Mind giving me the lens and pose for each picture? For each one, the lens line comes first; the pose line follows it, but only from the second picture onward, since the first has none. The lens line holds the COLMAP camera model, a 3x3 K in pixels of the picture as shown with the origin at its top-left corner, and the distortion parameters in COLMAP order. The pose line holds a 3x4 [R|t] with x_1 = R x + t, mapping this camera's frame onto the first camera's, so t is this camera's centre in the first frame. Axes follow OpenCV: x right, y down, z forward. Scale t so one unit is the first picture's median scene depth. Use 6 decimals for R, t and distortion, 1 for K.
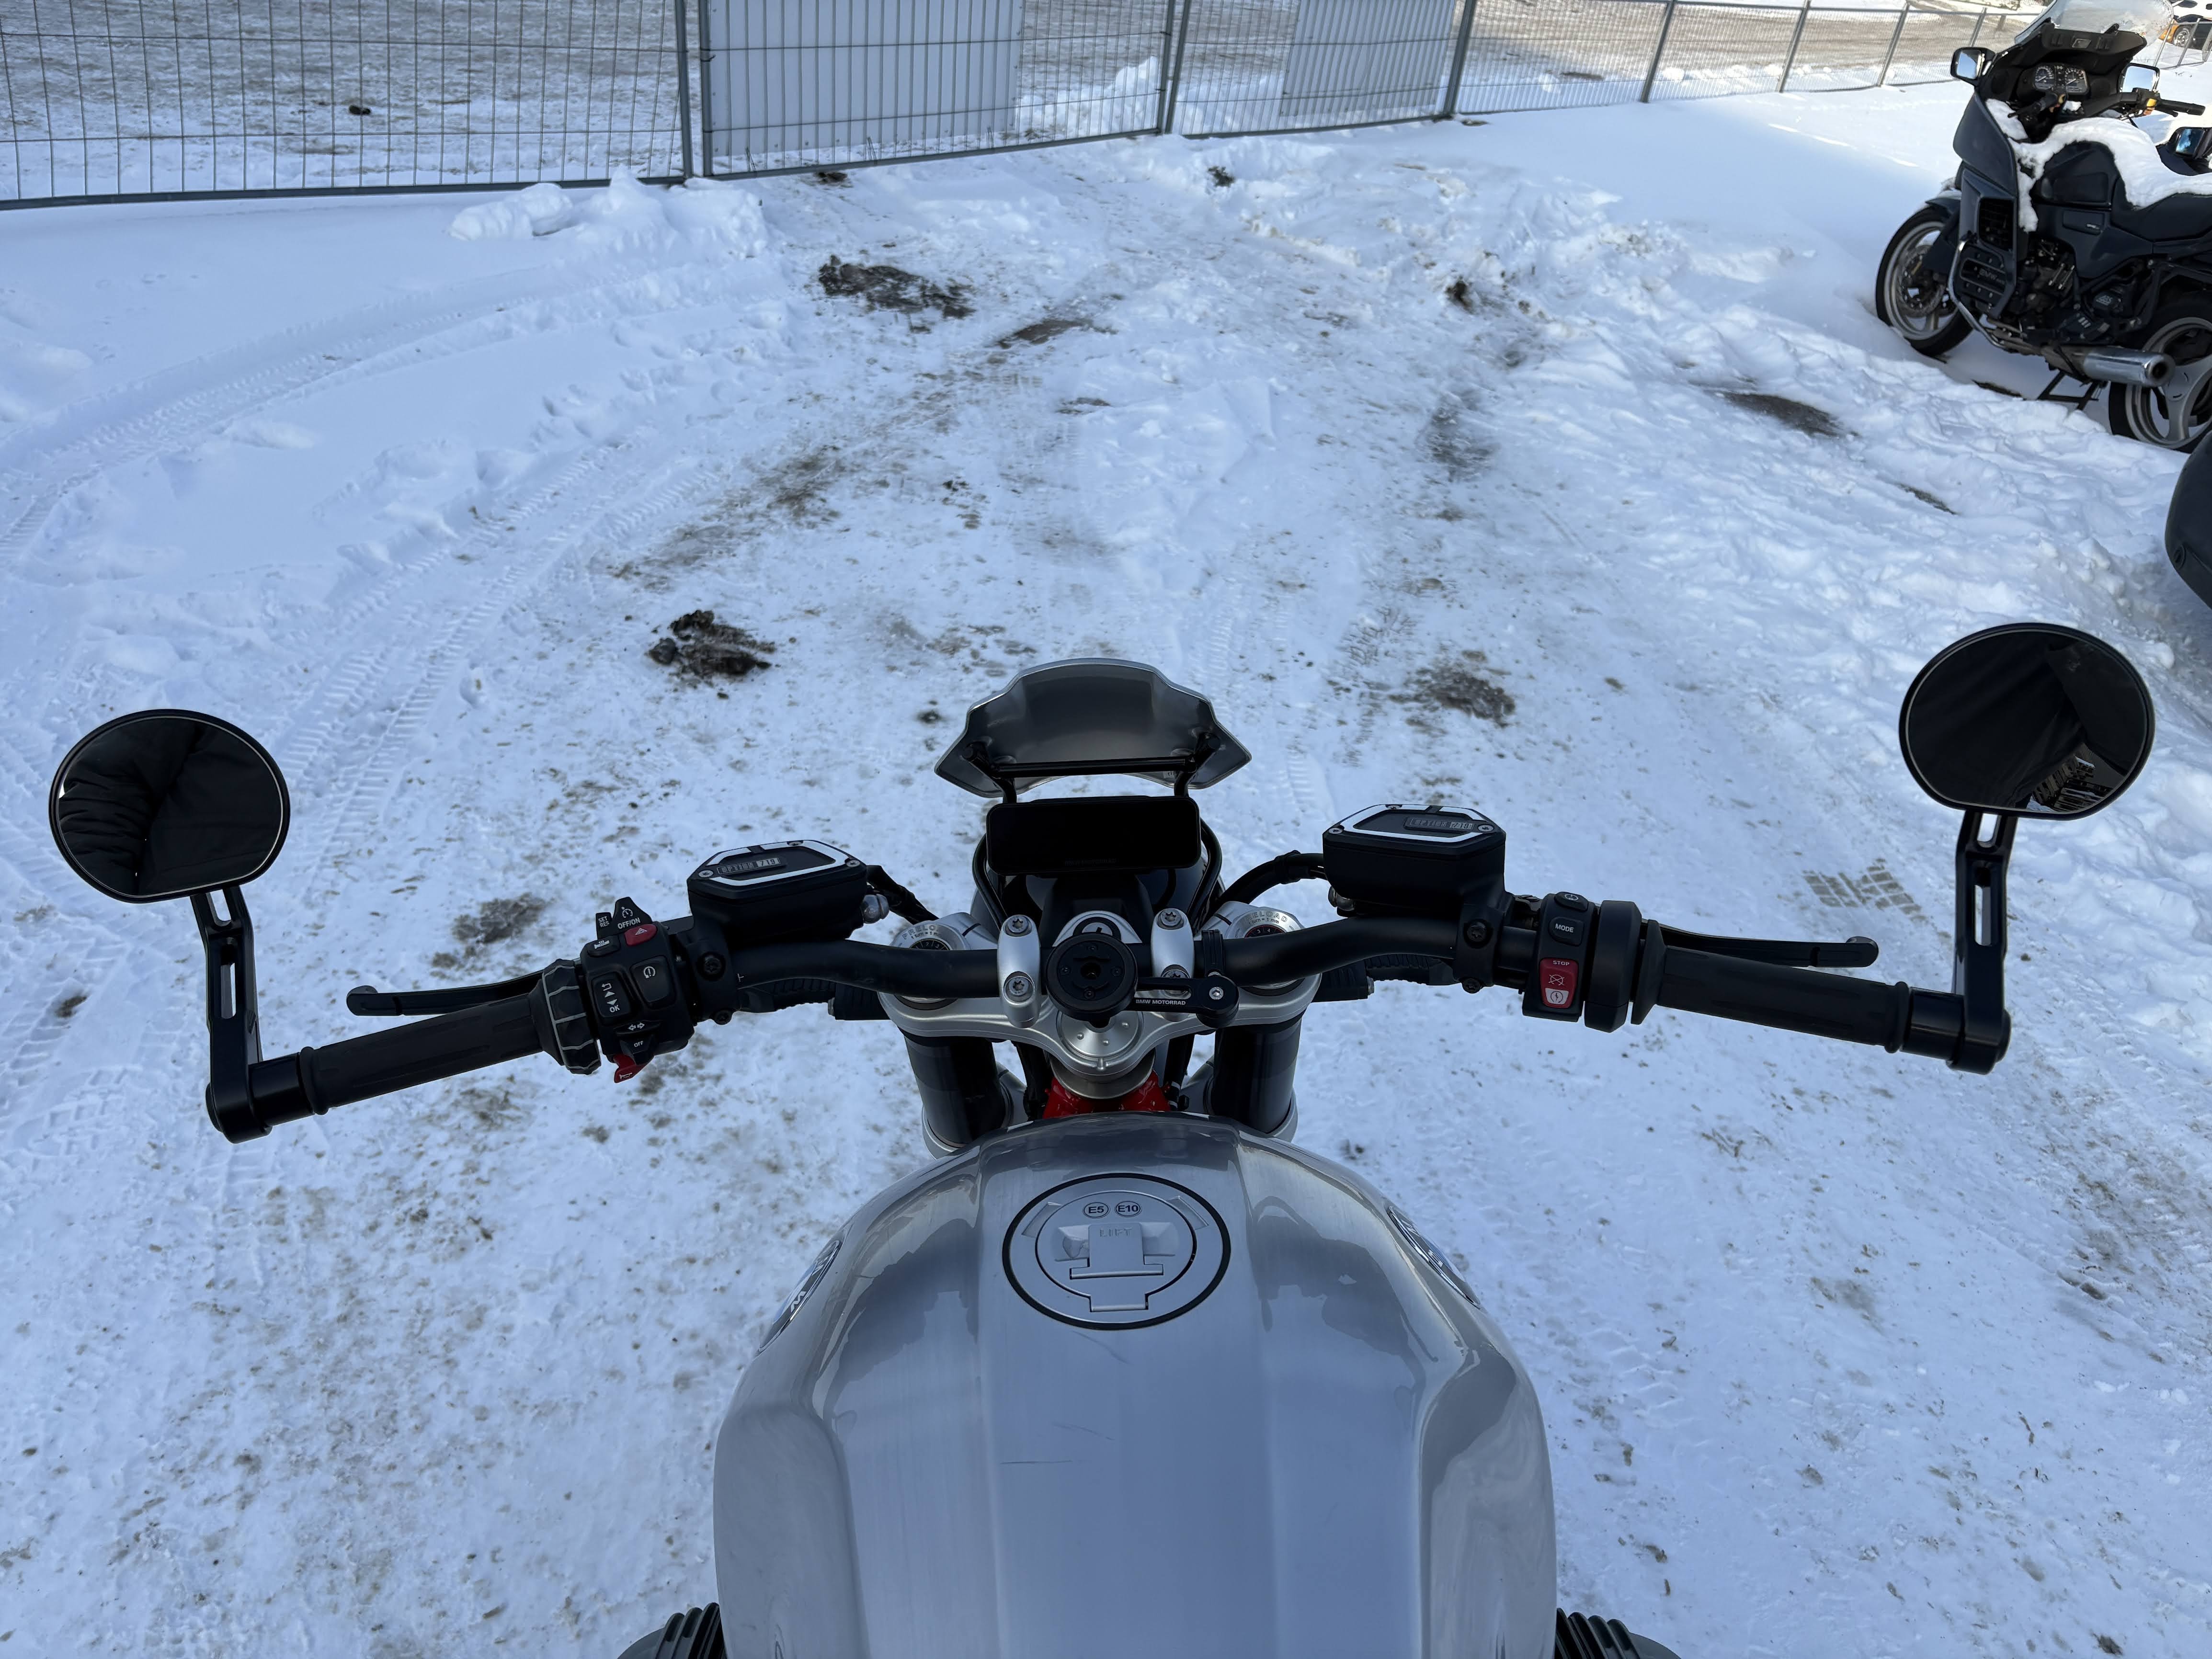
lens RADIAL K [[1670.8, 0, 1080.7], [0, 1670.8, 819.4], [0, 0, 1]] dist [0.046328, -0.047547]
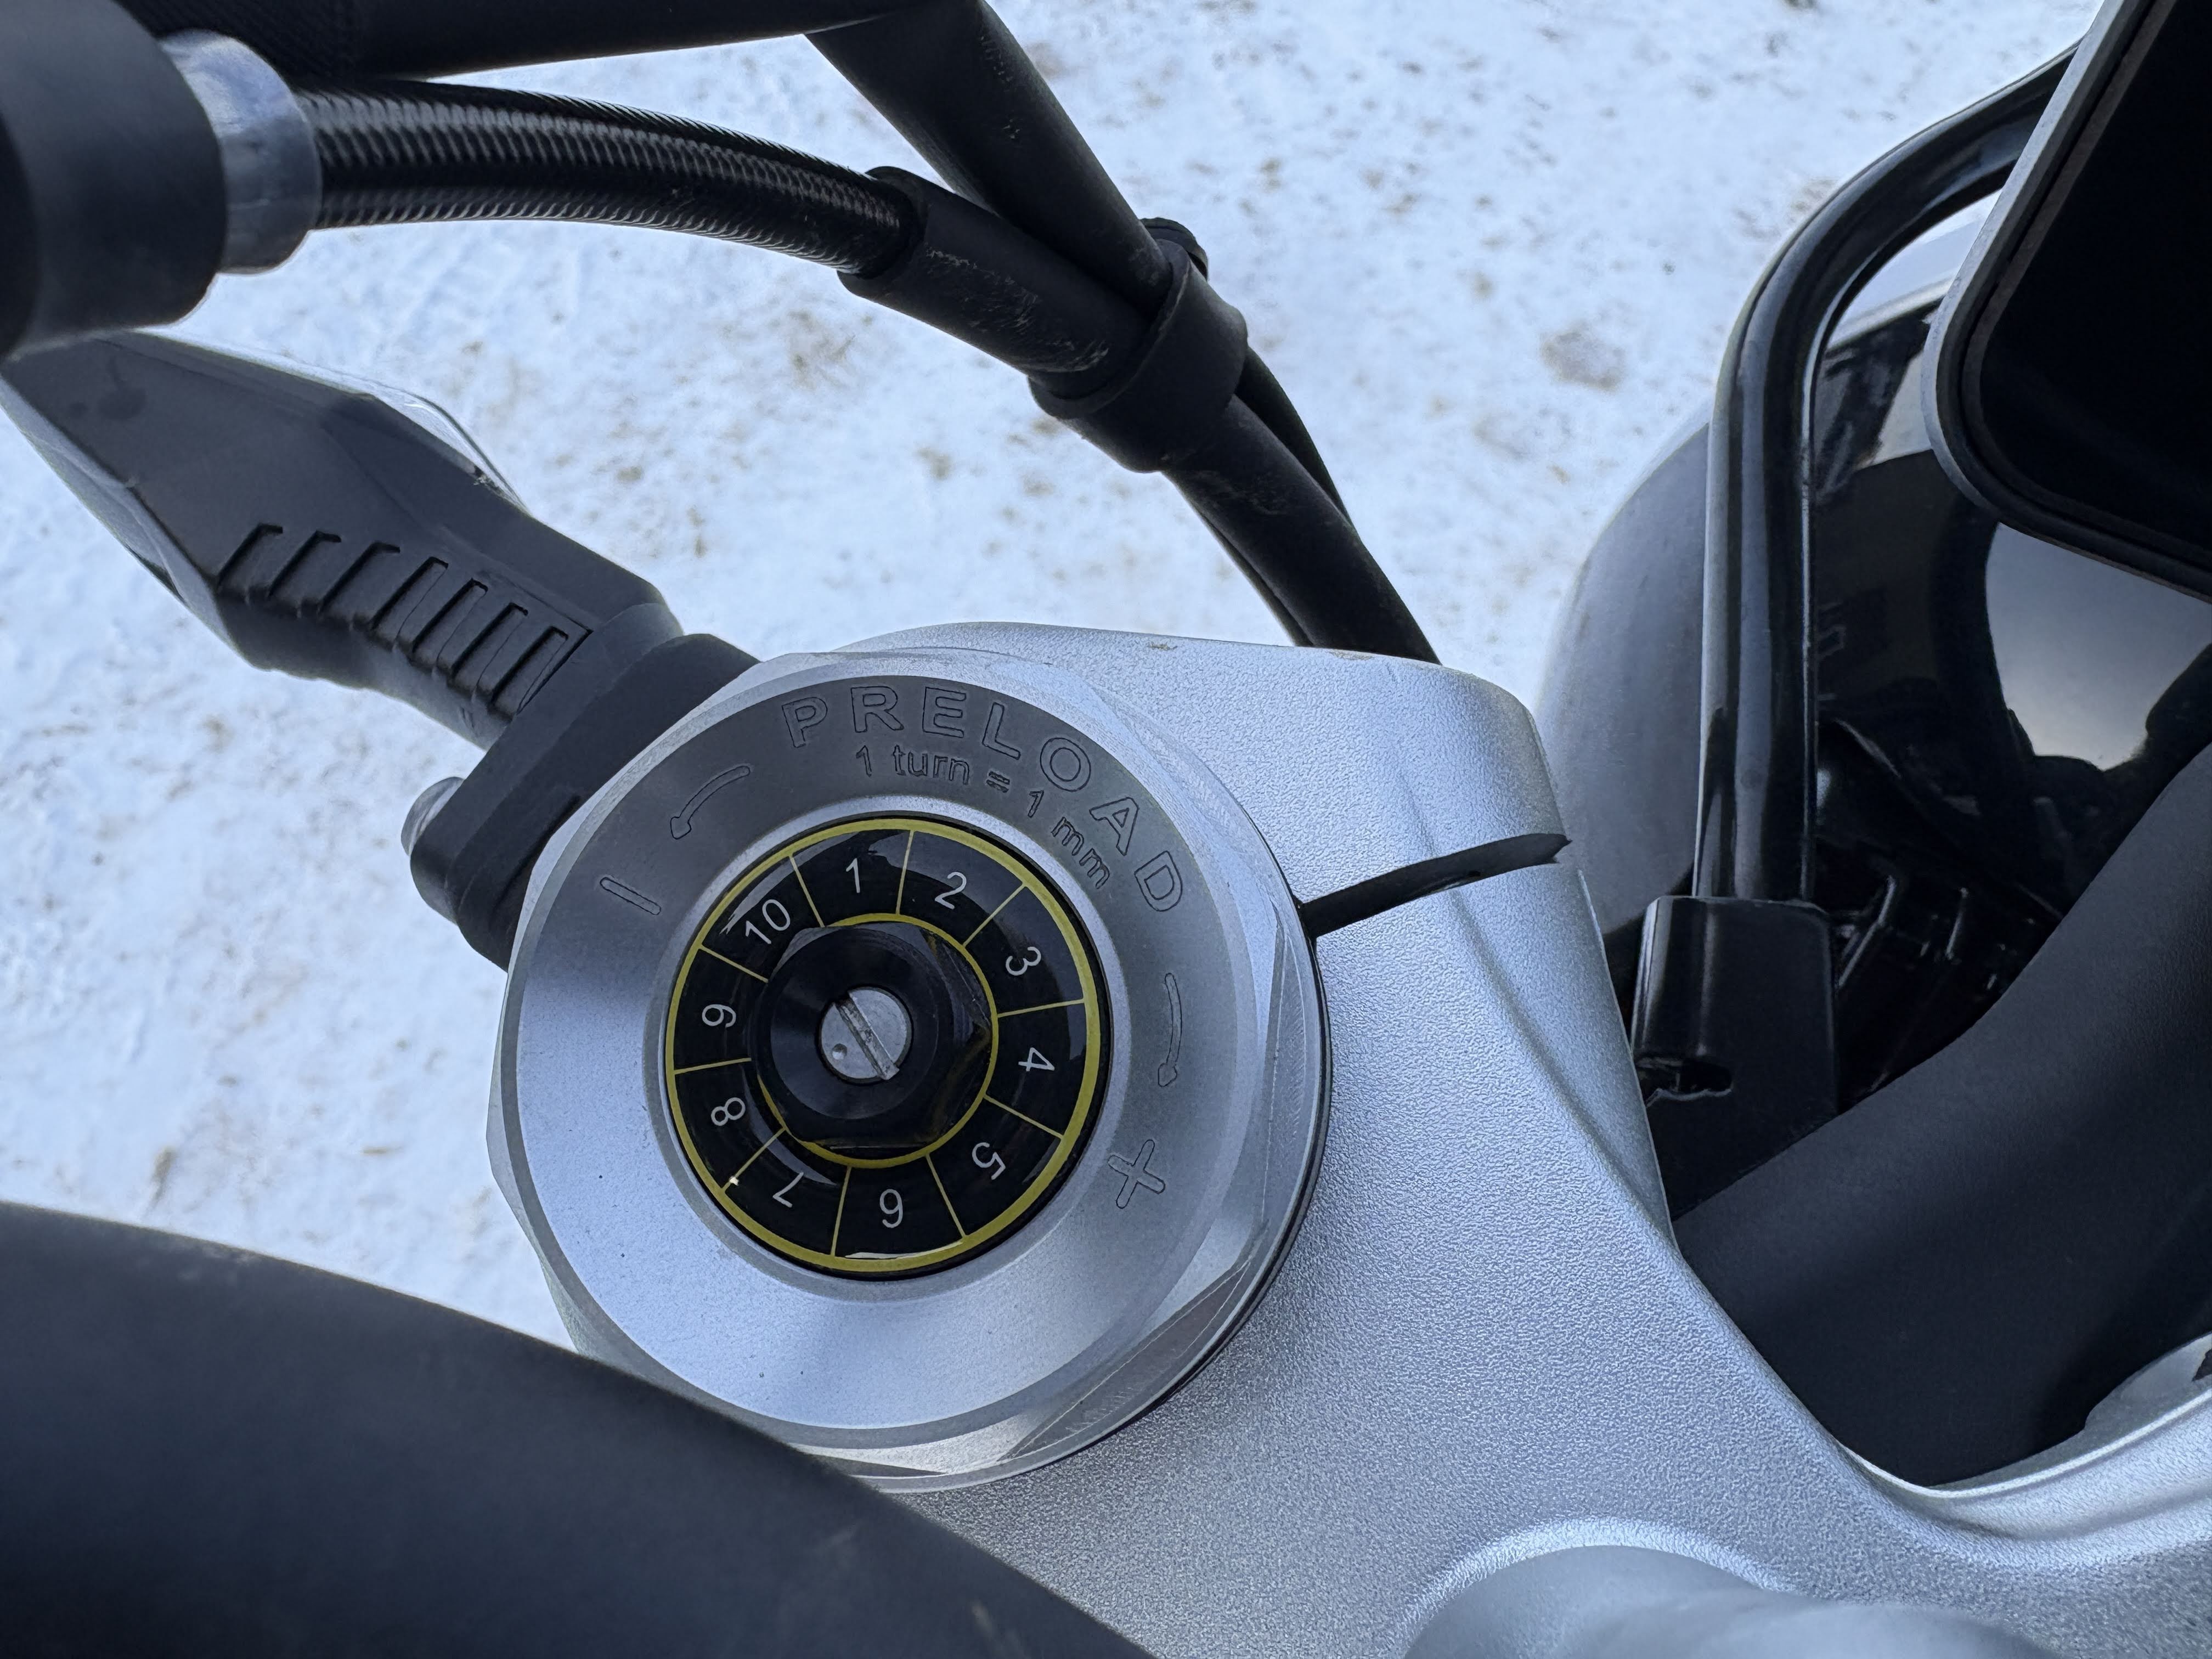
lens RADIAL K [[1718.0, 0, 1019.0], [0, 1718.0, 826.2], [0, 0, 1]] dist [0.002548, -0.003724]
pose [[0.834215, 0.480629, -0.270336, -0.009936], [-0.335664, 0.831537, 0.442578, 0.003012], [0.437511, -0.278463, 0.855010, 0.157746]]
